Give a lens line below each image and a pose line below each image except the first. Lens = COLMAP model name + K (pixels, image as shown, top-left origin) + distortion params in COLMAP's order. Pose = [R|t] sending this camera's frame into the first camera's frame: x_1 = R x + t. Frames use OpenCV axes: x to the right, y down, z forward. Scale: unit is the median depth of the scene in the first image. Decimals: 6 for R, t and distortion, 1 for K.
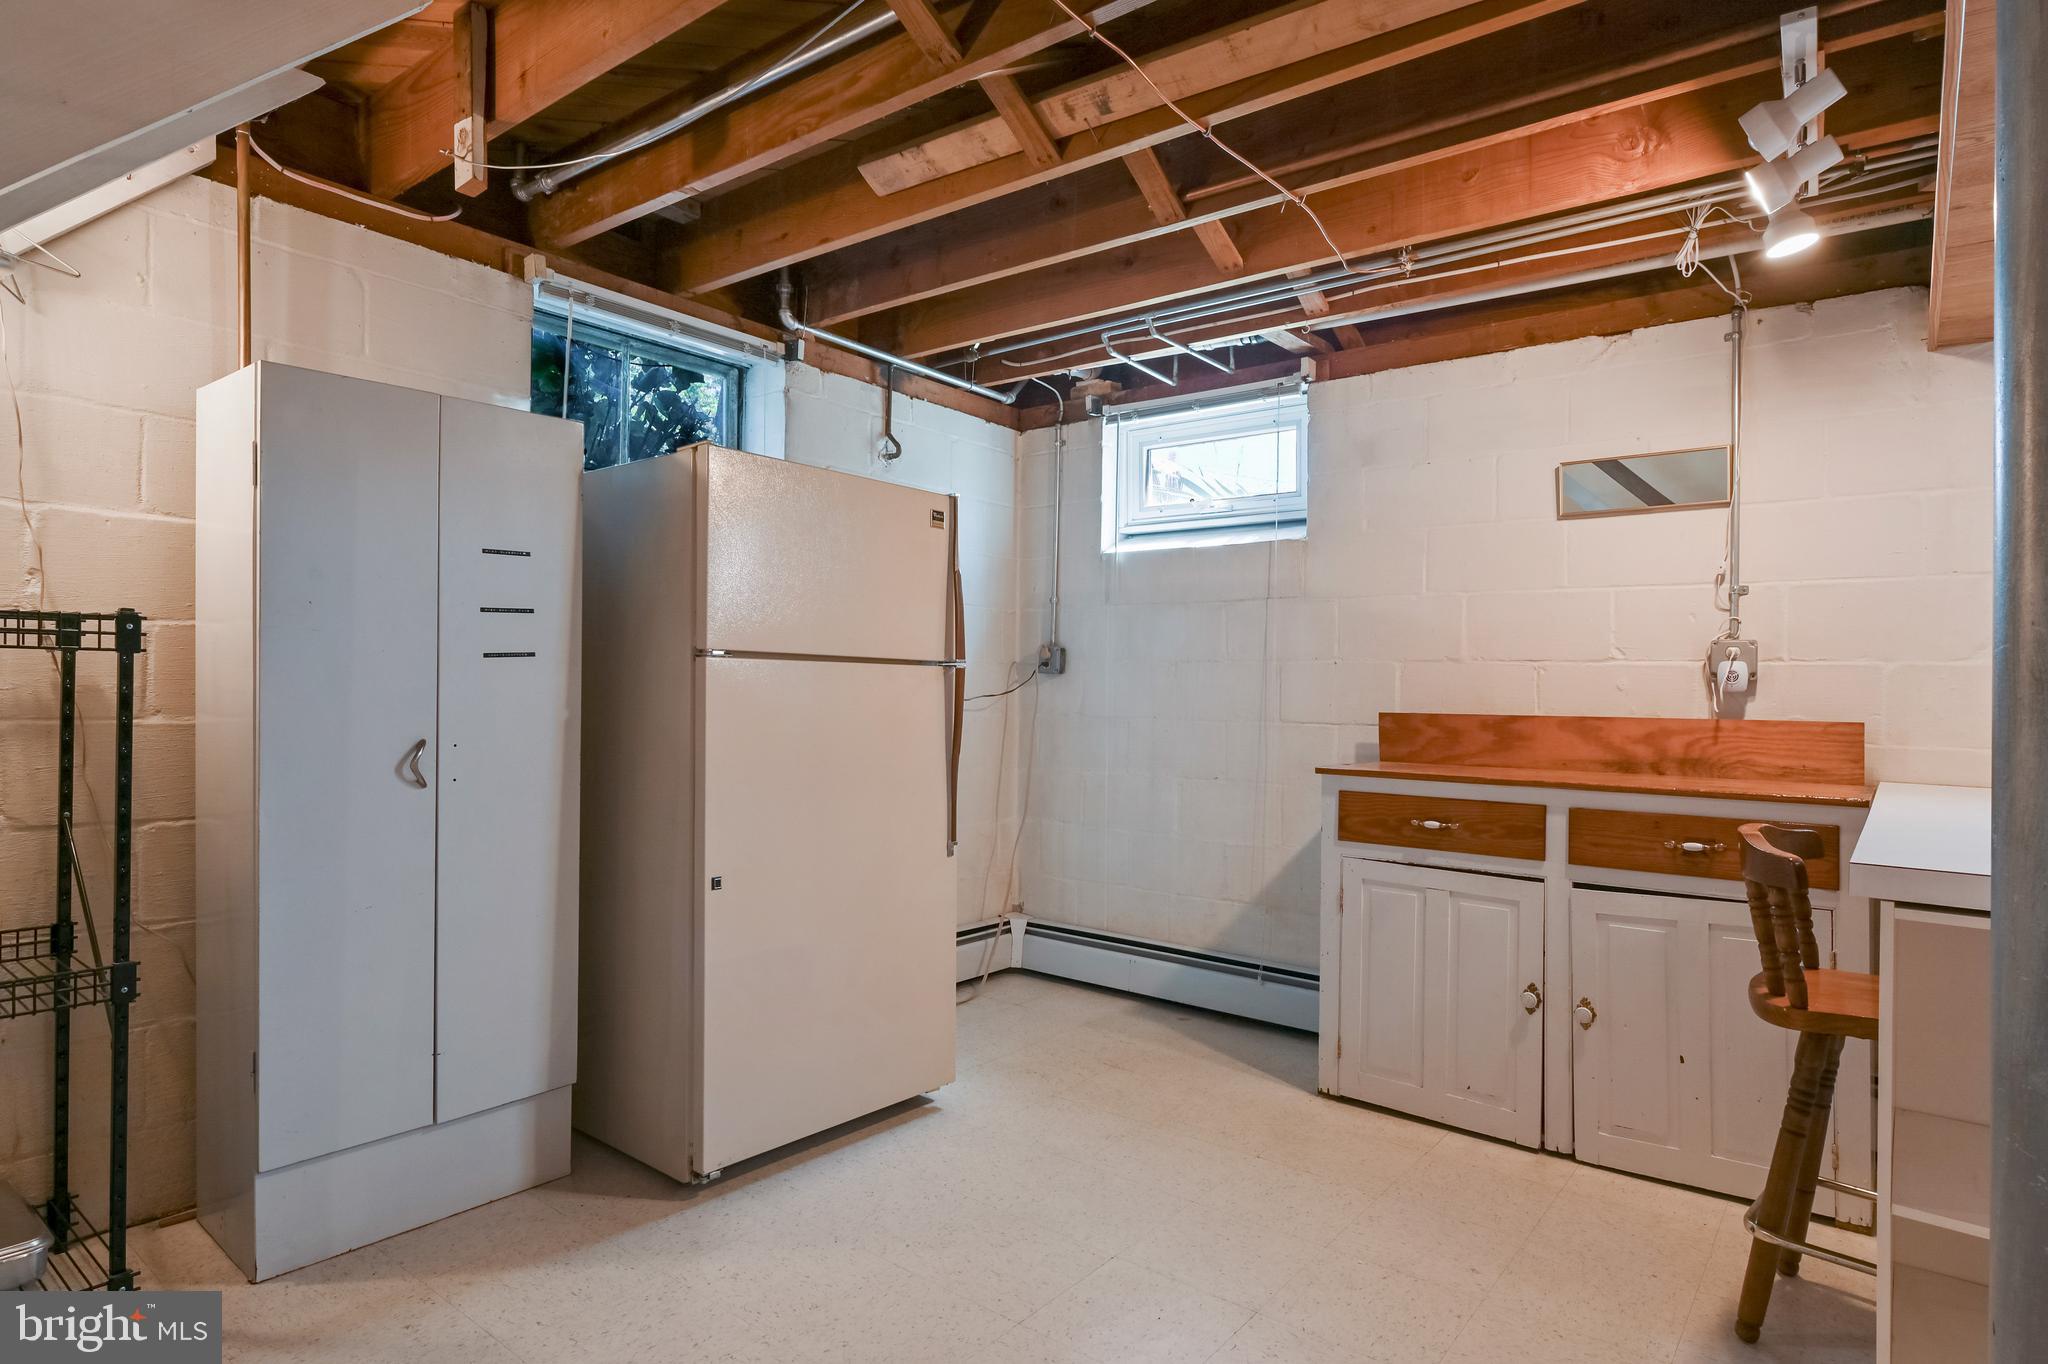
lens RADIAL K [[1106.5, 0, 1022.8], [0, 1106.5, 686.0], [0, 0, 1]] dist [-0.003140, 0.000291]
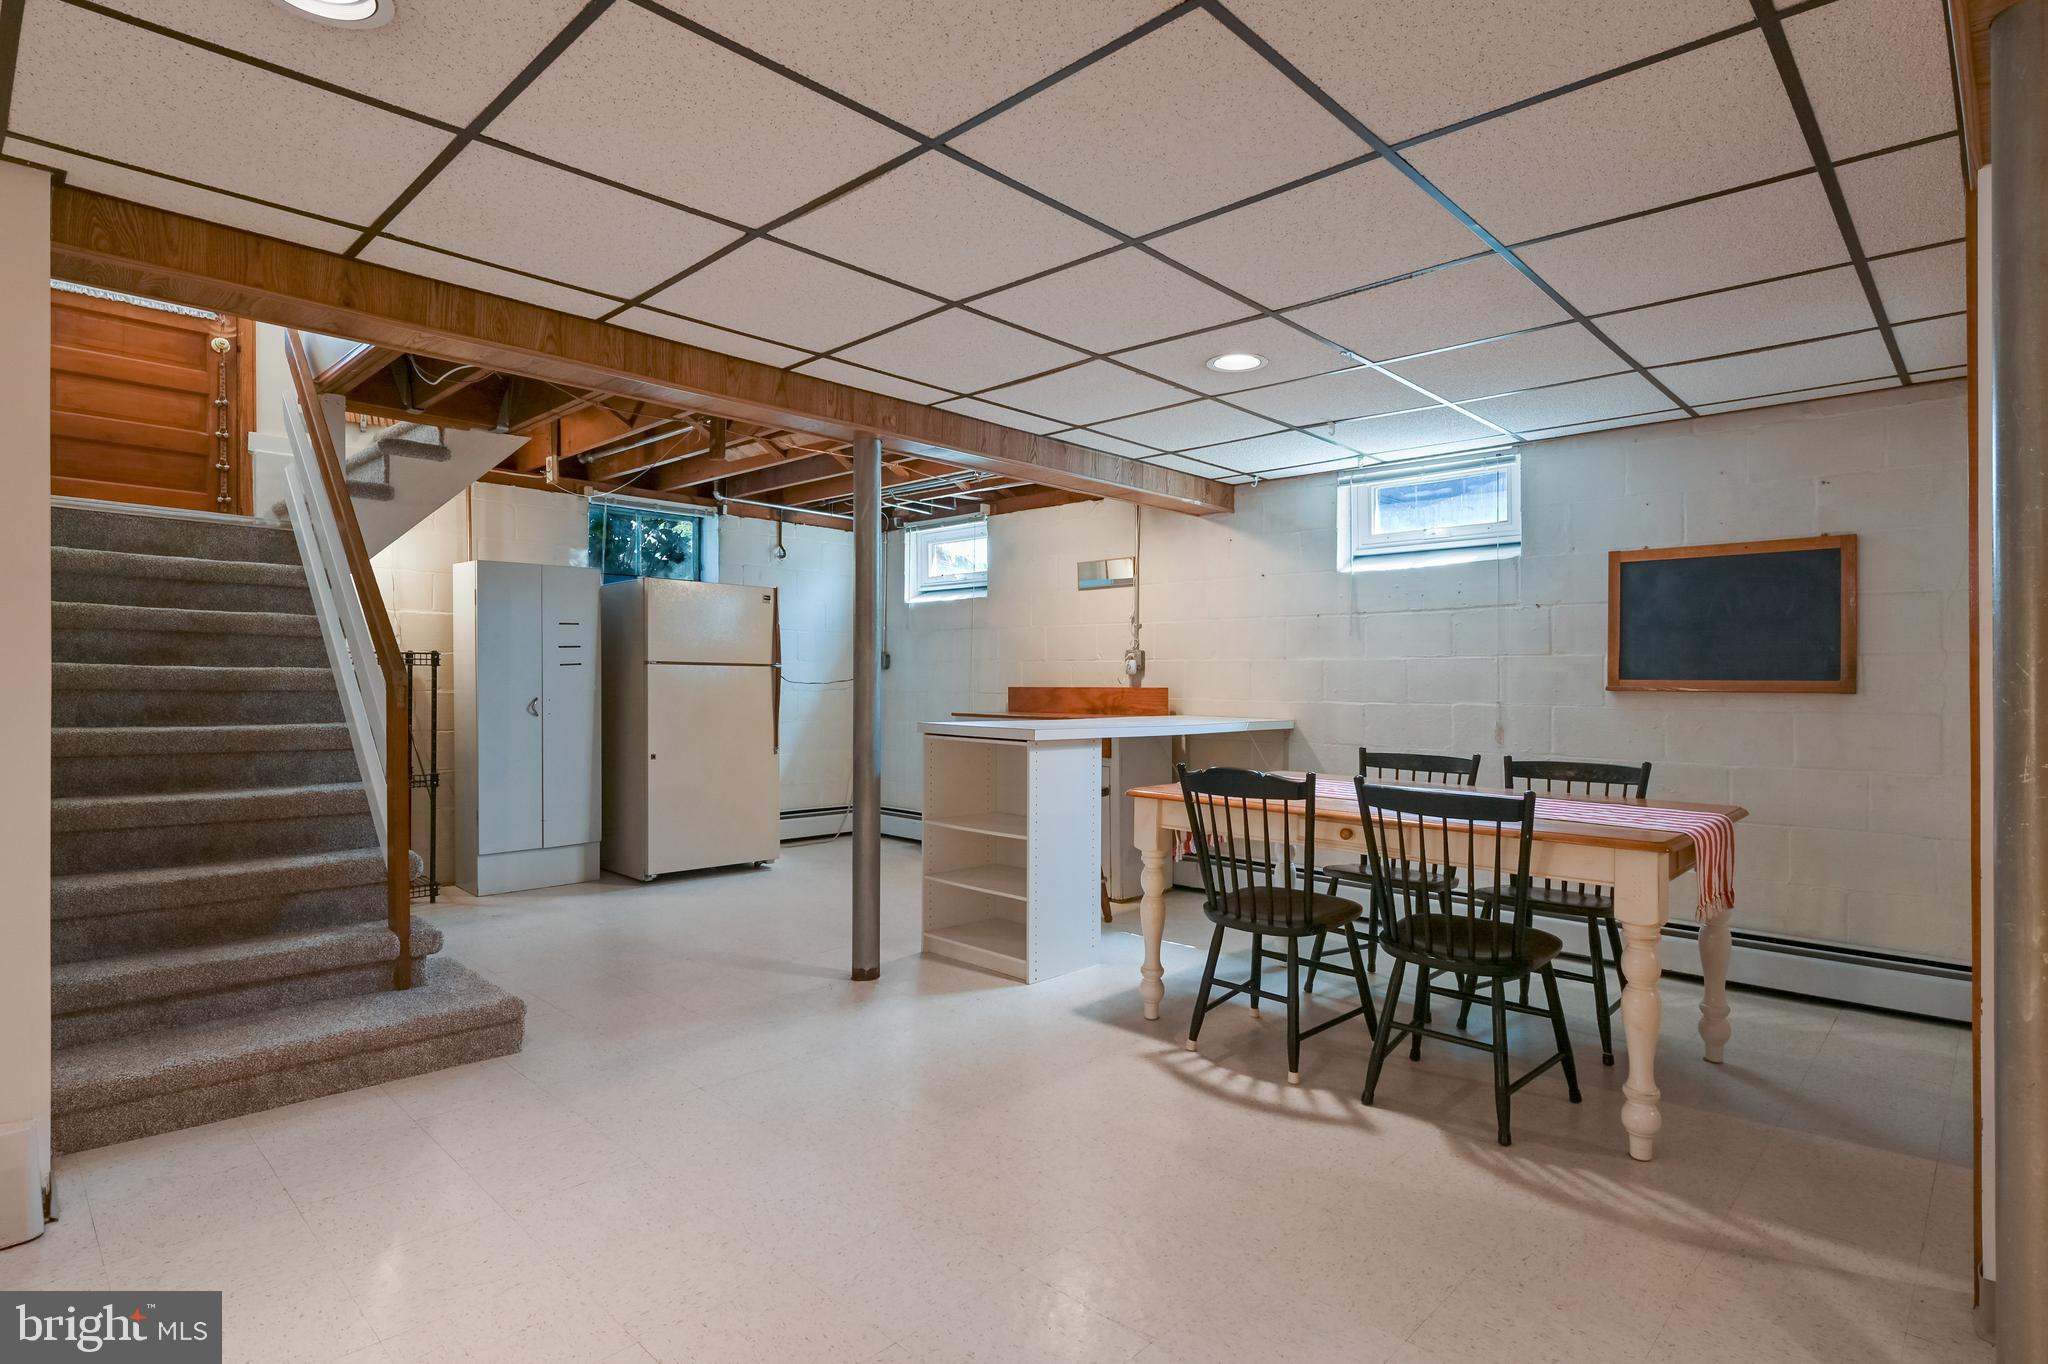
lens RADIAL K [[1040.7, 0, 1028.6], [0, 1040.7, 681.5], [0, 0, 1]] dist [0.001433, -0.000058]
pose [[0.994548, -0.010064, -0.103797, 0.604867], [0.010162, 0.999948, 0.000421, 0.015028], [0.103787, -0.001474, 0.994598, -0.921915]]
